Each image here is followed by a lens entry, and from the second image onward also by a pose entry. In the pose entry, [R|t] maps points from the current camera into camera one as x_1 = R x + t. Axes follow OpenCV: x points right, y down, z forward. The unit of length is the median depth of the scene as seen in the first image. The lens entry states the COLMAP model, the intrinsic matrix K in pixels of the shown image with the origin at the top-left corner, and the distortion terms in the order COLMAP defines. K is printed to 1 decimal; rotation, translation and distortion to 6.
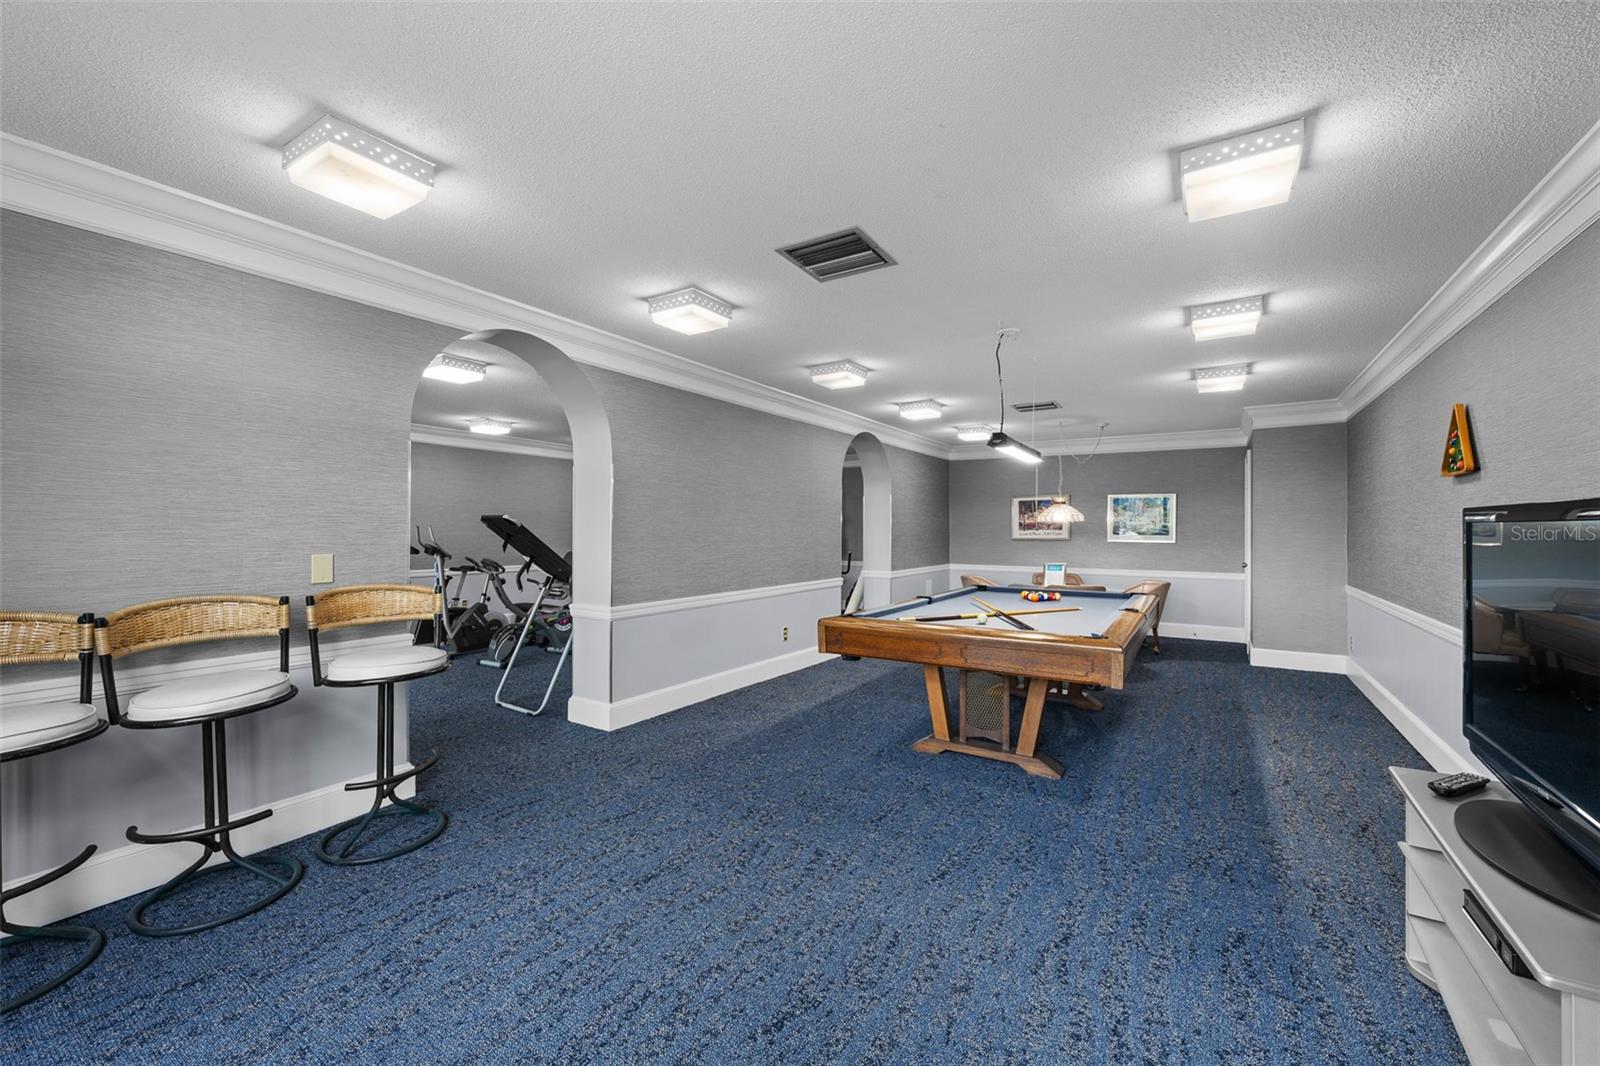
lens RADIAL K [[637.2, 0, 804.3], [0, 637.2, 531.7], [0, 0, 1]] dist [0.001240, -0.000036]
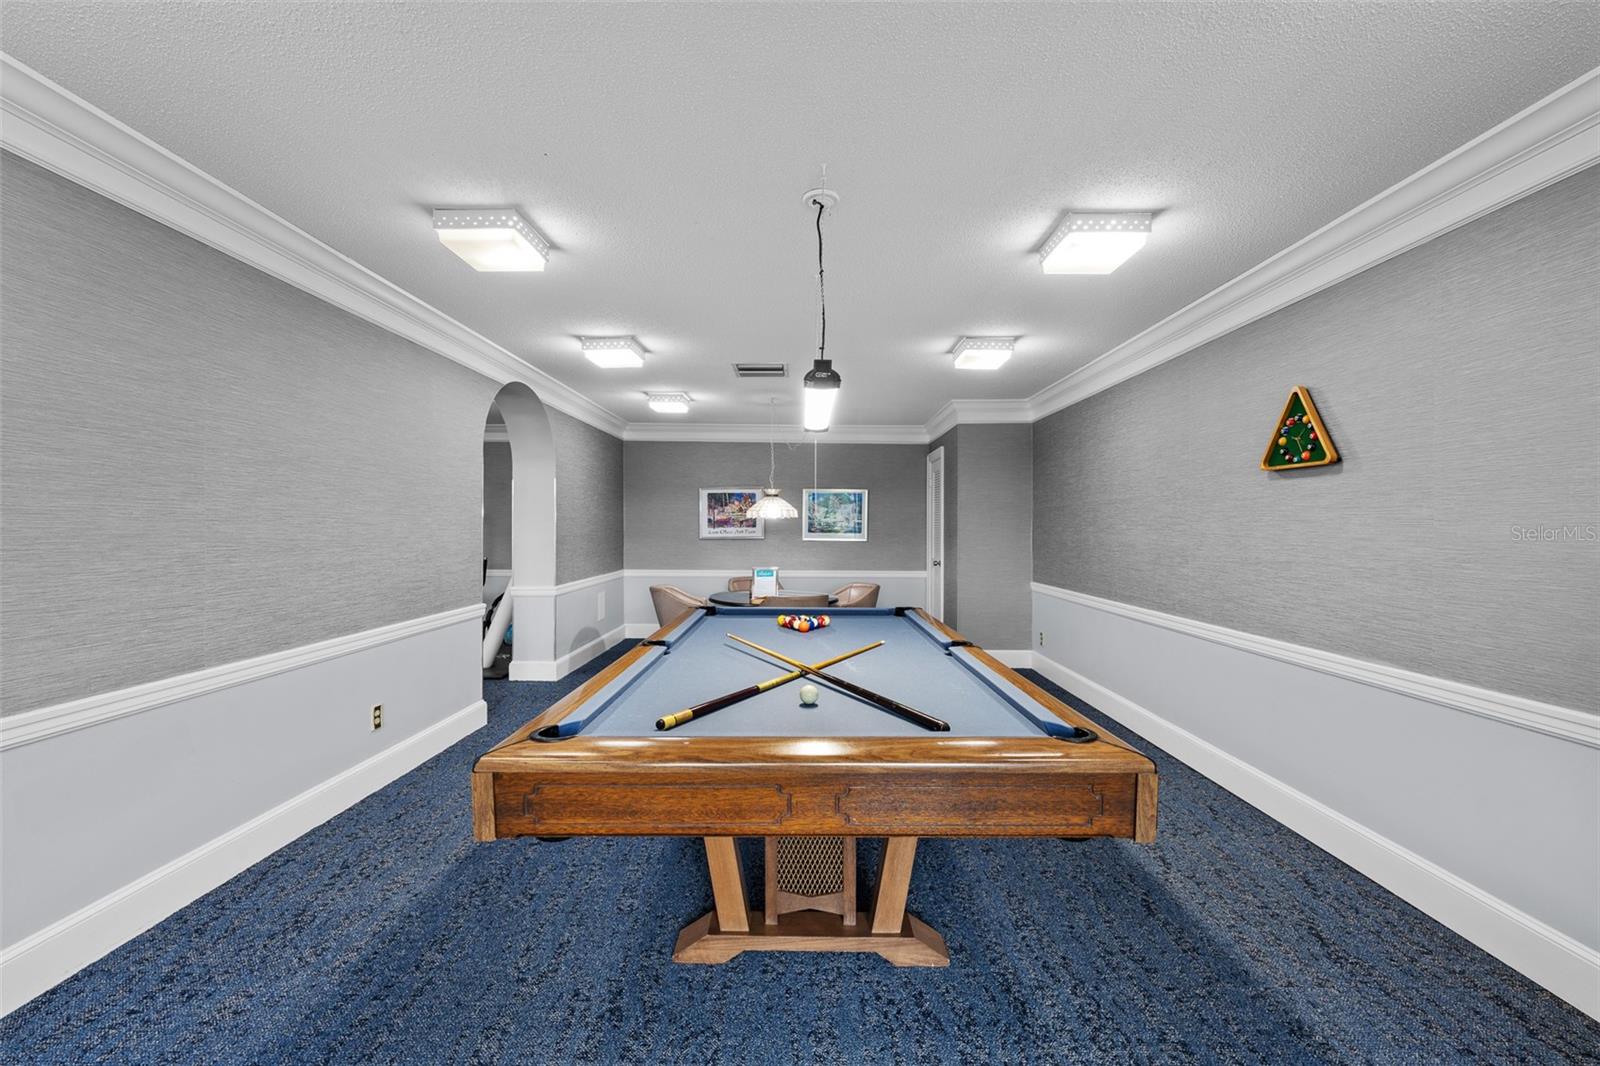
lens RADIAL K [[637.2, 0, 802.0], [0, 637.2, 531.7], [0, 0, 1]] dist [0.001240, -0.000036]
pose [[0.849504, -0.004170, 0.527565, -0.007518], [0.000799, 0.999978, 0.006618, -0.003813], [-0.527581, -0.005200, 0.849489, 0.318297]]
